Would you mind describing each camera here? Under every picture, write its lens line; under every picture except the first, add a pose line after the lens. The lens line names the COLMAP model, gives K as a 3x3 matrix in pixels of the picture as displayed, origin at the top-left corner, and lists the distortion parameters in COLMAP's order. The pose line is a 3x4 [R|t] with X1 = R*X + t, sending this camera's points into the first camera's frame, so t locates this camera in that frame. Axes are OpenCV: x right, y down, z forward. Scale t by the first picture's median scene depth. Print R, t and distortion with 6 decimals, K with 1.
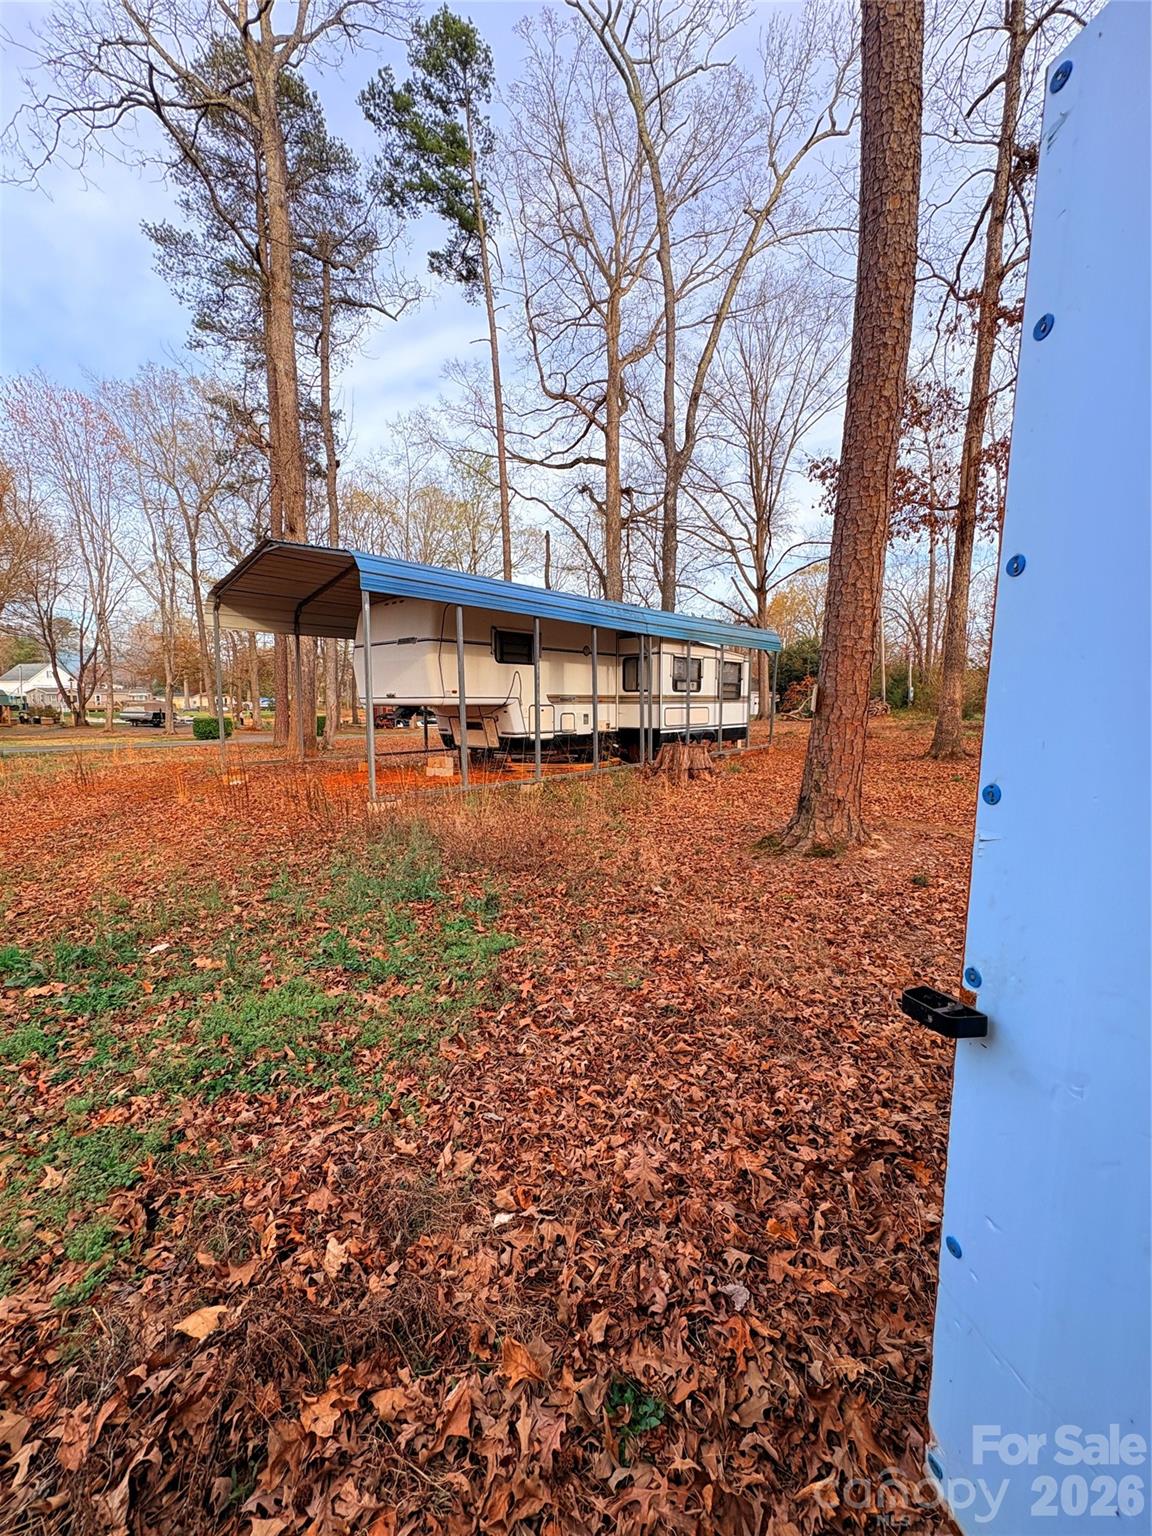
lens RADIAL K [[613.8, 0, 573.2], [0, 613.8, 767.9], [0, 0, 1]] dist [0.001251, -0.000163]
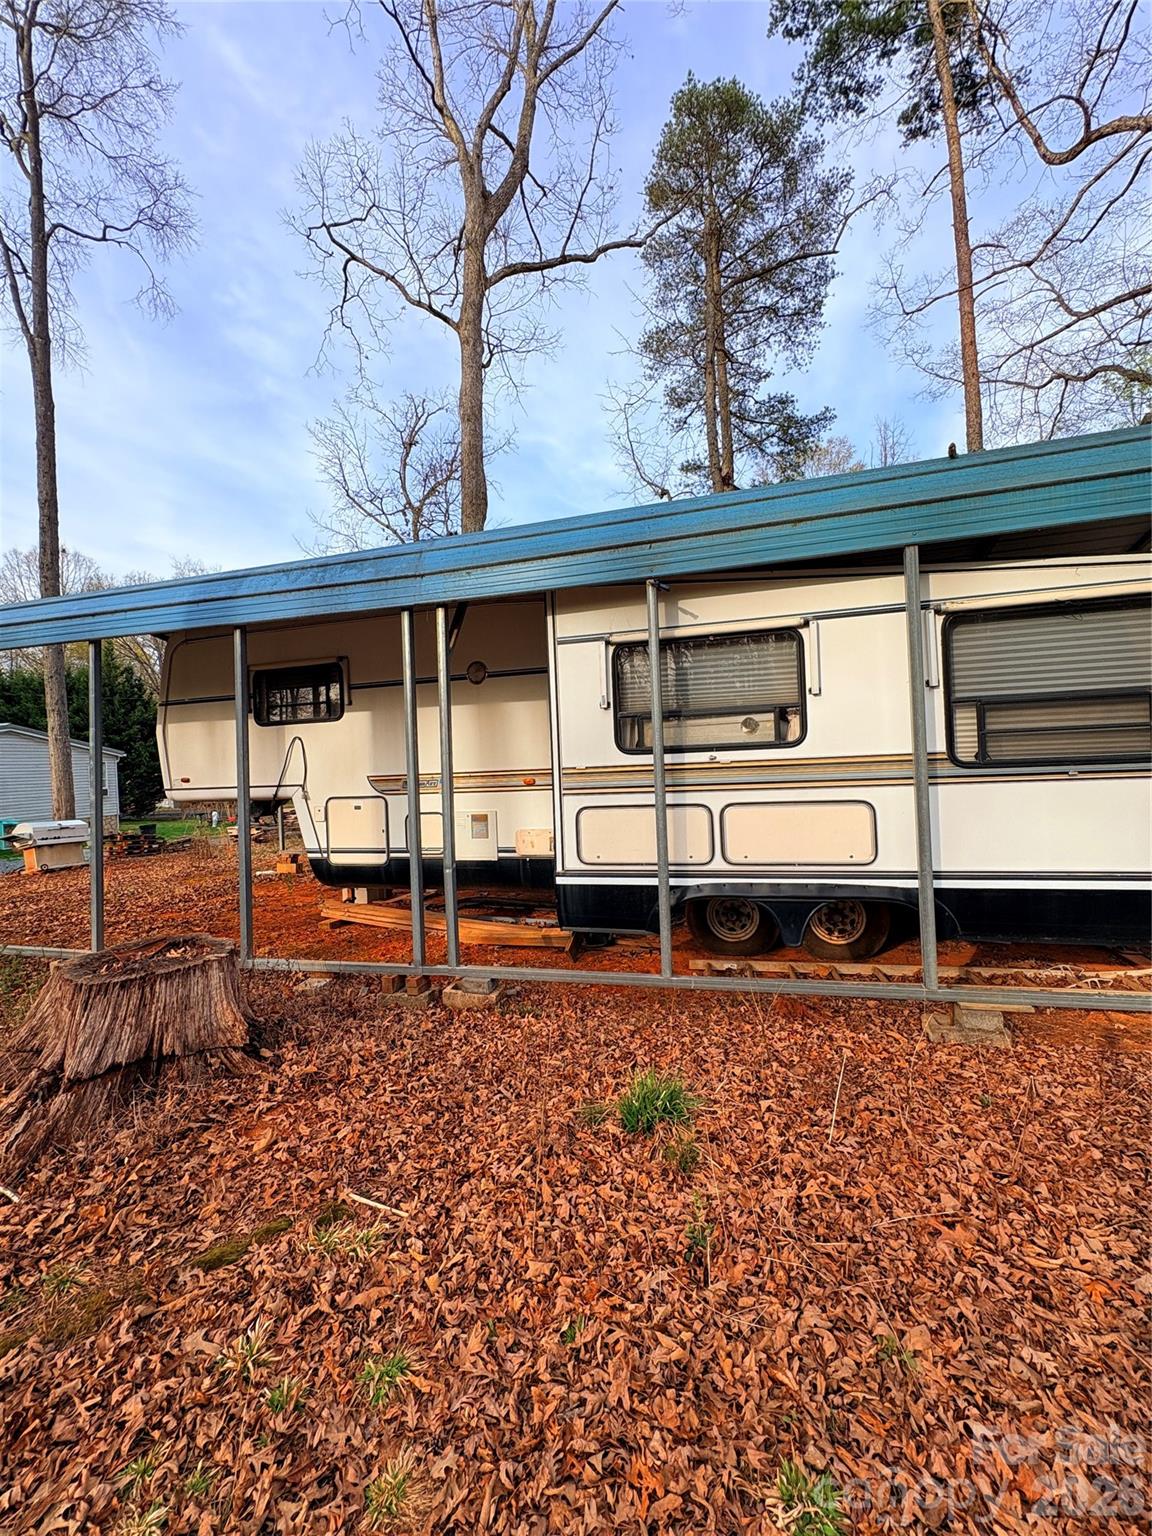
lens RADIAL K [[613.8, 0, 573.2], [0, 613.8, 767.9], [0, 0, 1]] dist [0.001251, -0.000163]
pose [[0.451402, -0.018729, -0.892124, 0.425220], [-0.052691, 0.997476, -0.047601, -0.098628], [0.890764, 0.068494, 0.449275, 0.821790]]
